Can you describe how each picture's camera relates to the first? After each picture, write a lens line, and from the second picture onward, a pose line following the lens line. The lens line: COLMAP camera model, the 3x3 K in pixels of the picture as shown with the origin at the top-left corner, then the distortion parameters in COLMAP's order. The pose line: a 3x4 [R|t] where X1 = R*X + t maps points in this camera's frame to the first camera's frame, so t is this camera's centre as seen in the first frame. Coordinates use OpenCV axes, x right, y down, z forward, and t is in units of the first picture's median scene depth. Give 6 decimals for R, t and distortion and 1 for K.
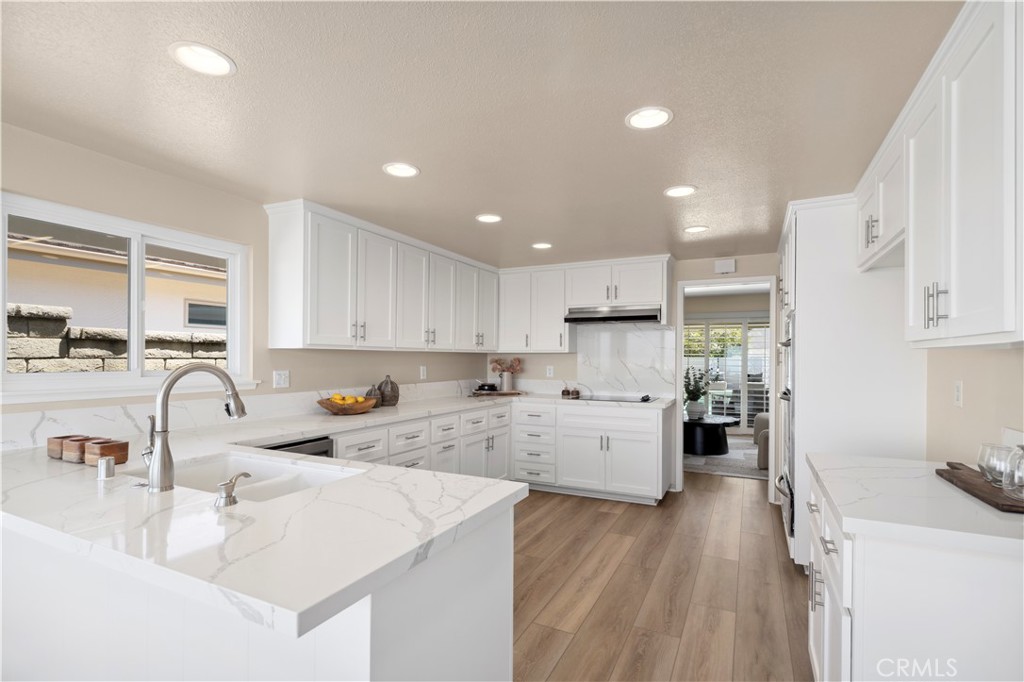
lens RADIAL K [[474.6, 0, 511.8], [0, 474.6, 345.4], [0, 0, 1]] dist [0.002659, -0.001300]
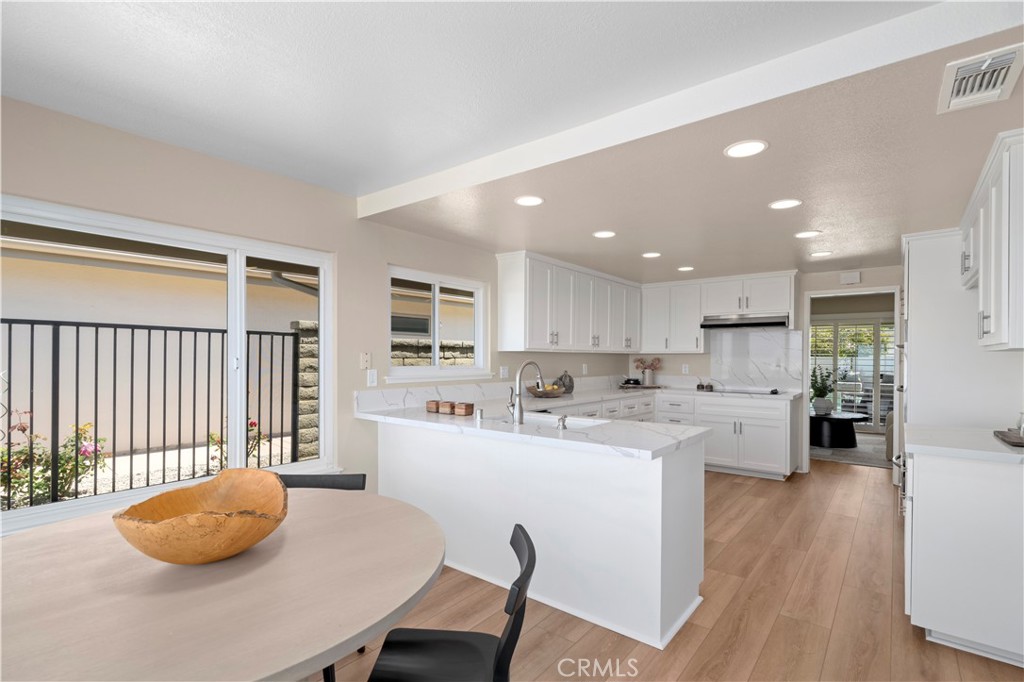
lens RADIAL K [[474.6, 0, 514.9], [0, 474.6, 351.6], [0, 0, 1]] dist [0.002659, -0.001300]
pose [[0.978102, -0.002802, -0.208109, -0.113283], [0.005567, 0.999904, 0.012704, -0.008064], [0.208053, -0.013584, 0.978023, -0.316282]]
